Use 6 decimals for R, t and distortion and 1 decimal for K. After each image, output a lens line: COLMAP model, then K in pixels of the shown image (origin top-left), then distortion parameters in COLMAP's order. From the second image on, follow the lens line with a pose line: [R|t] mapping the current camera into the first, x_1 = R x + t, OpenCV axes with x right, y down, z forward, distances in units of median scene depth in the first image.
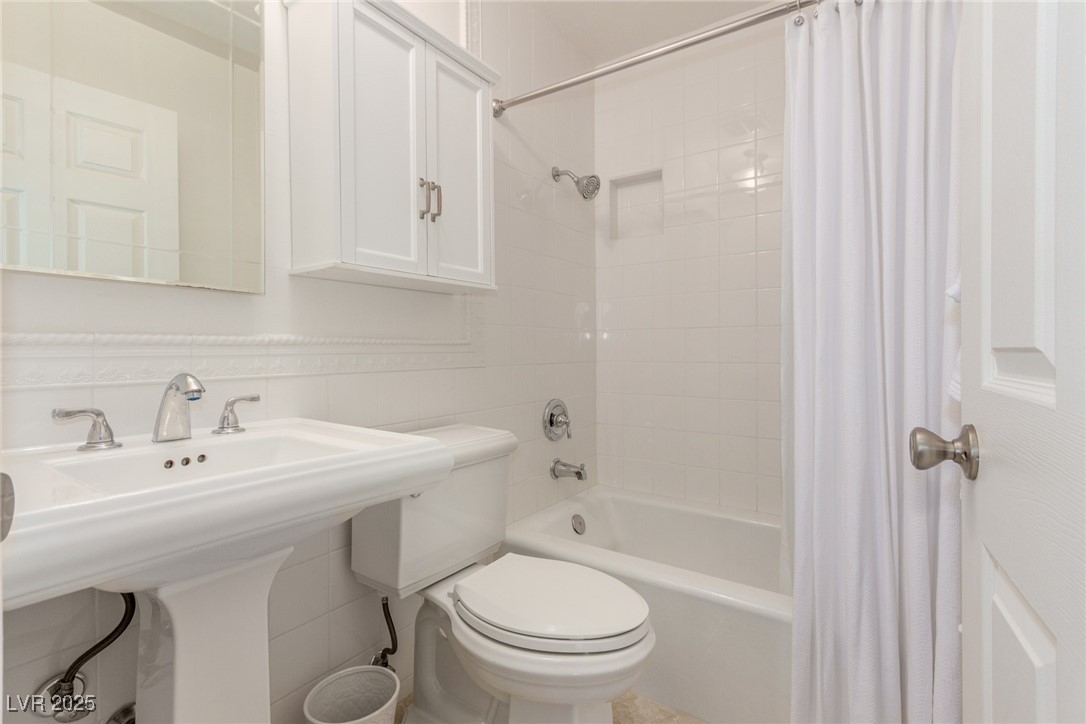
lens RADIAL K [[503.3, 0, 543.5], [0, 503.3, 355.6], [0, 0, 1]] dist [0.004431, -0.000595]
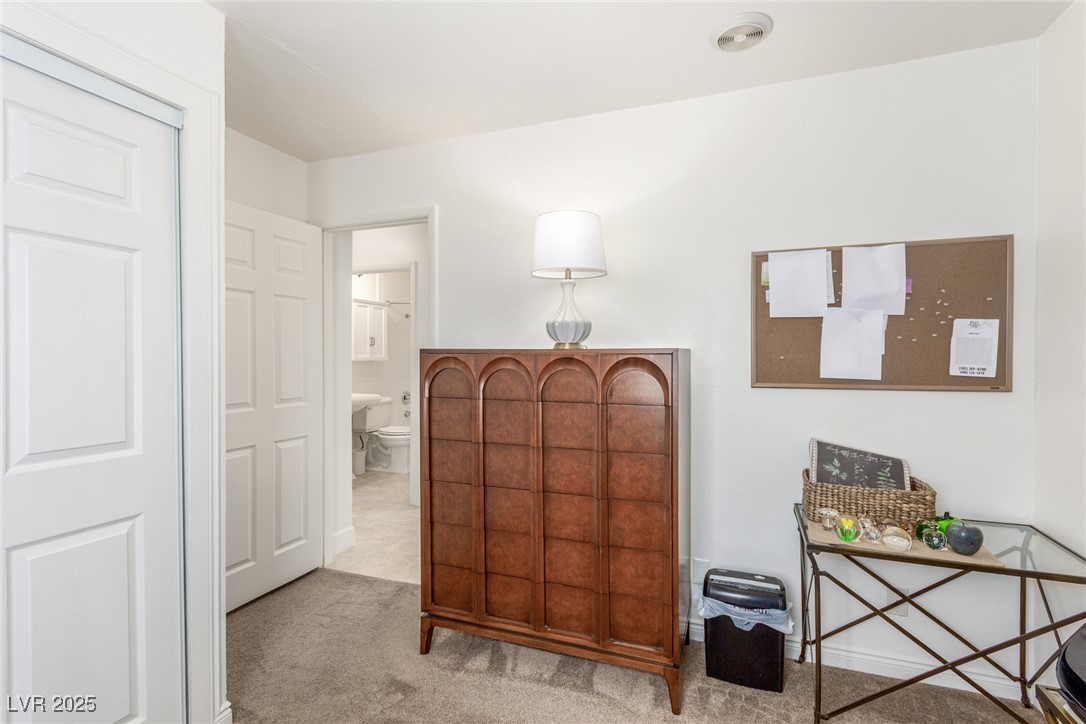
lens RADIAL K [[503.3, 0, 542.1], [0, 503.3, 363.5], [0, 0, 1]] dist [0.004431, -0.000595]
pose [[0.971937, 0.004479, 0.235200, 0.171173], [-0.003465, 0.999983, -0.004726, -0.107673], [-0.235217, 0.003778, 0.971936, -3.465615]]
